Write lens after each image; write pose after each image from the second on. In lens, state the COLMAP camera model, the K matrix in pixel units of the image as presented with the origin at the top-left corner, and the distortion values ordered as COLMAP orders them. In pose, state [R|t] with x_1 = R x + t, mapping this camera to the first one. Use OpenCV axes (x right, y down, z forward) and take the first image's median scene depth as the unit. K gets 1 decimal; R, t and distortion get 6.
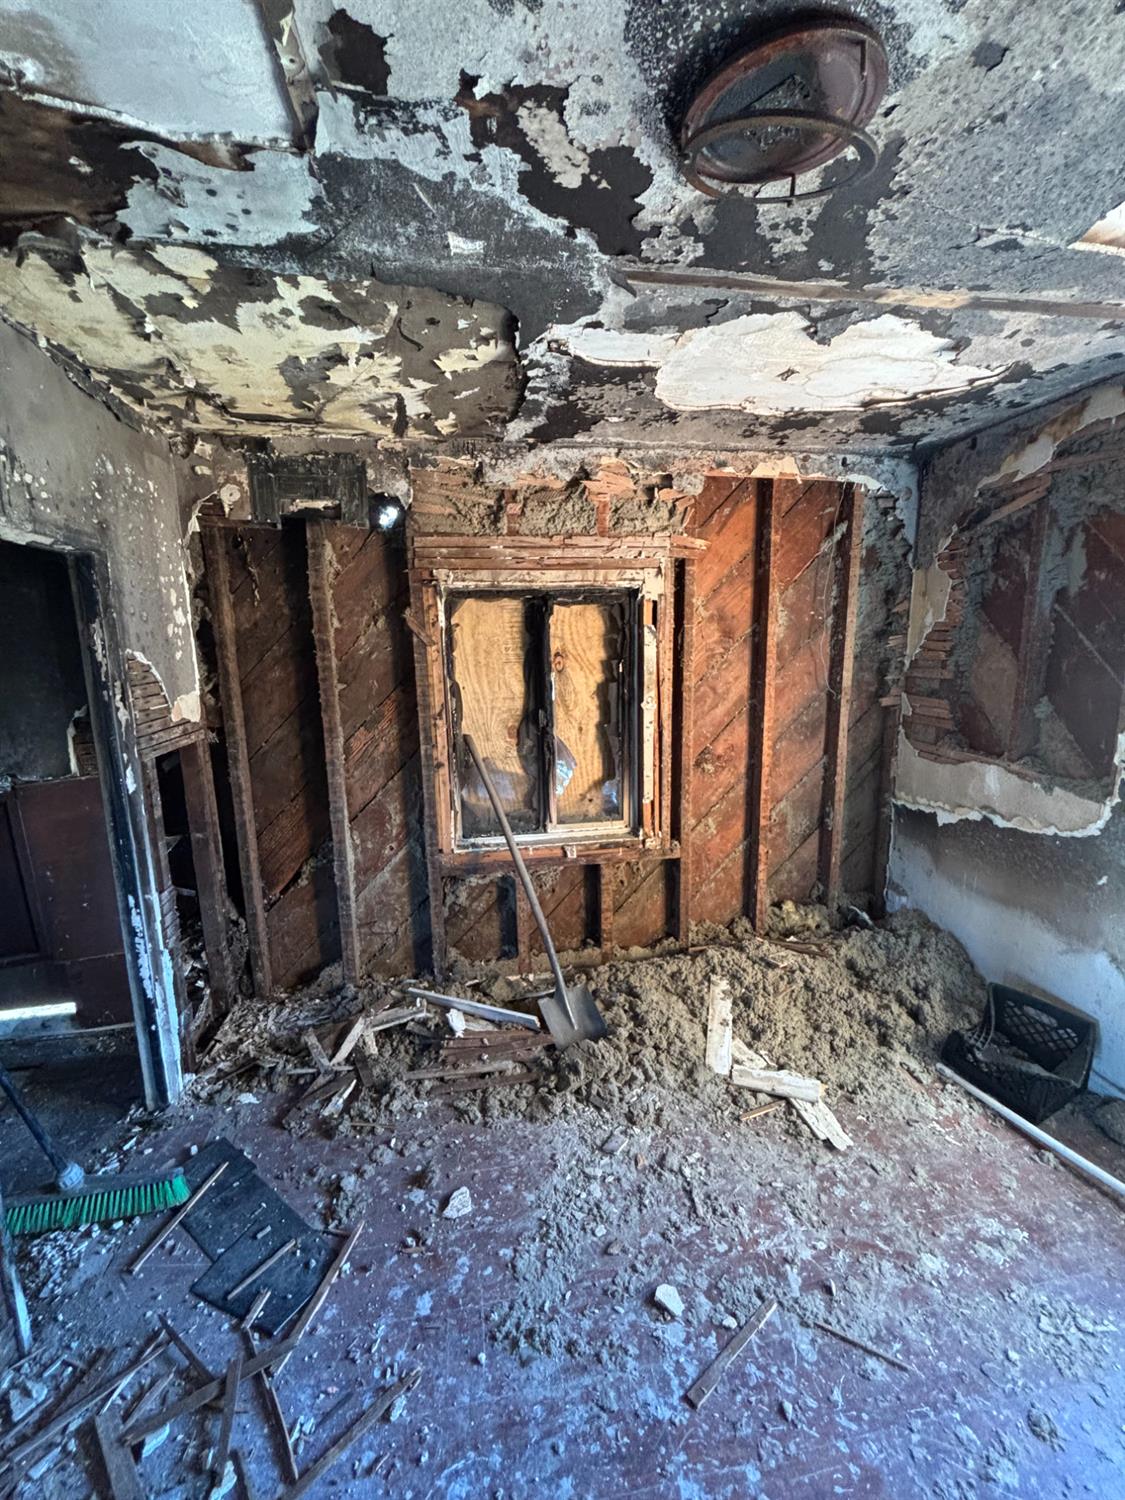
lens RADIAL K [[606.1, 0, 563.3], [0, 606.1, 750.5], [0, 0, 1]] dist [0.003077, 0.000155]
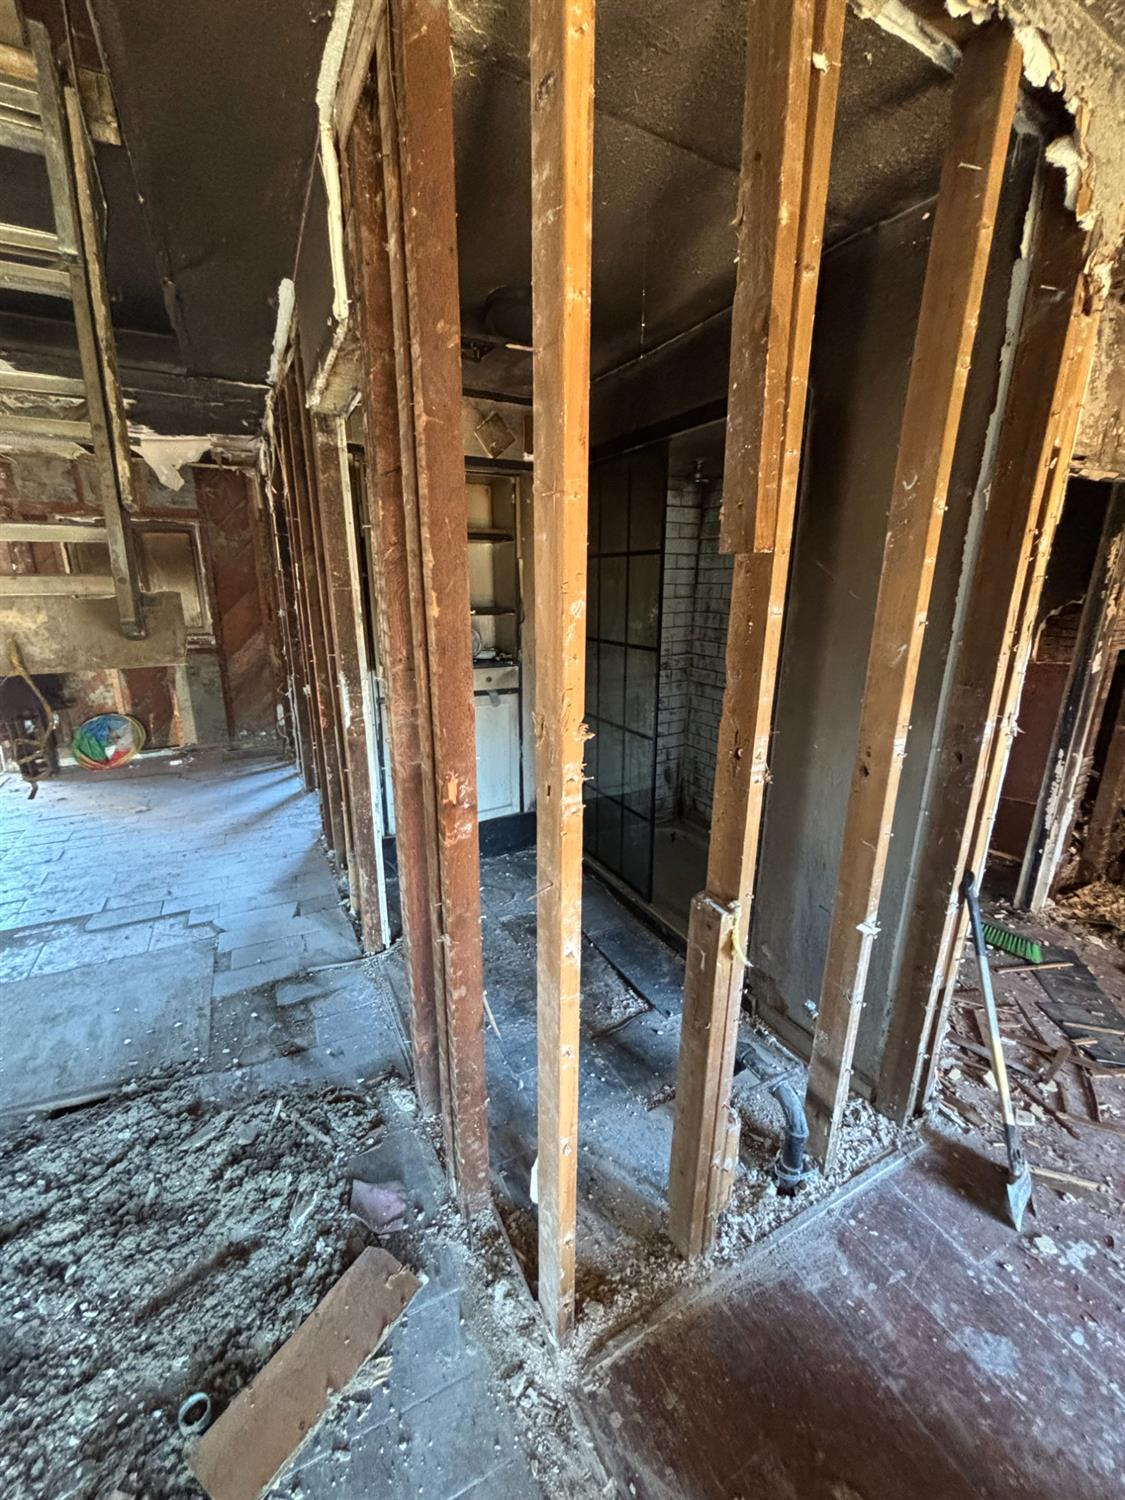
lens RADIAL K [[606.1, 0, 563.6], [0, 606.1, 745.1], [0, 0, 1]] dist [0.003077, 0.000155]
pose [[0.320130, 0.277035, -0.905963, 0.134330], [-0.174075, 0.957208, 0.231195, 0.110206], [0.931244, 0.083693, 0.354655, -0.474594]]
